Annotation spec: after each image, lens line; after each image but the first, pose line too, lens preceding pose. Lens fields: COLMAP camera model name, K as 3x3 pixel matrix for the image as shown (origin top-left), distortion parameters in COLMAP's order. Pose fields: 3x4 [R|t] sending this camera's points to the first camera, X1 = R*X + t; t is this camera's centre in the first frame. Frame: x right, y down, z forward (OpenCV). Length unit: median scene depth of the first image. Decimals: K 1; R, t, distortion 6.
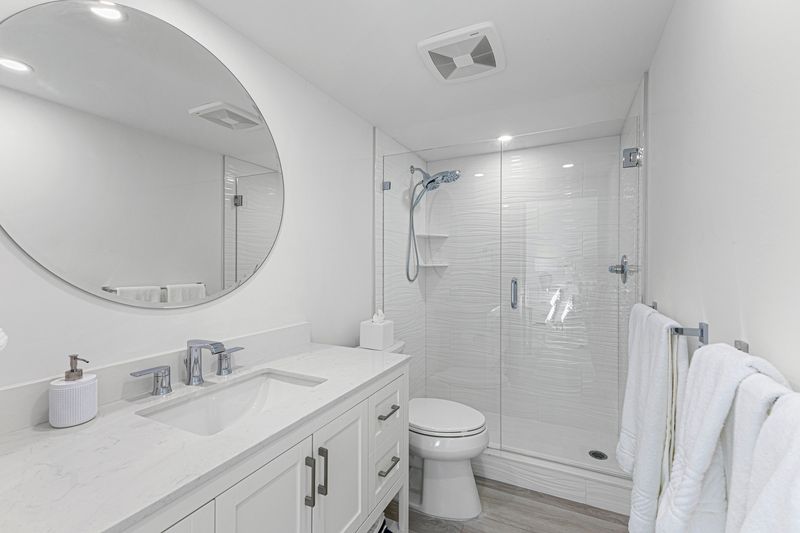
lens RADIAL K [[345.4, 0, 400.0], [0, 345.4, 266.5], [0, 0, 1]] dist [-0.000579, -0.000234]
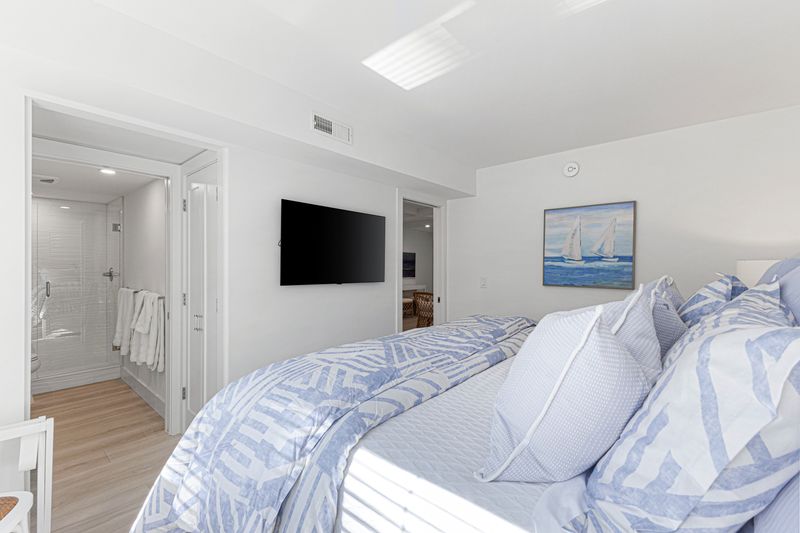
lens RADIAL K [[345.4, 0, 400.0], [0, 345.4, 266.5], [0, 0, 1]] dist [-0.000579, -0.000234]
pose [[0.244088, -0.002245, 0.969750, -1.104213], [0.007481, 0.999972, 0.000433, -0.033610], [-0.969724, 0.007149, 0.244098, -1.401207]]
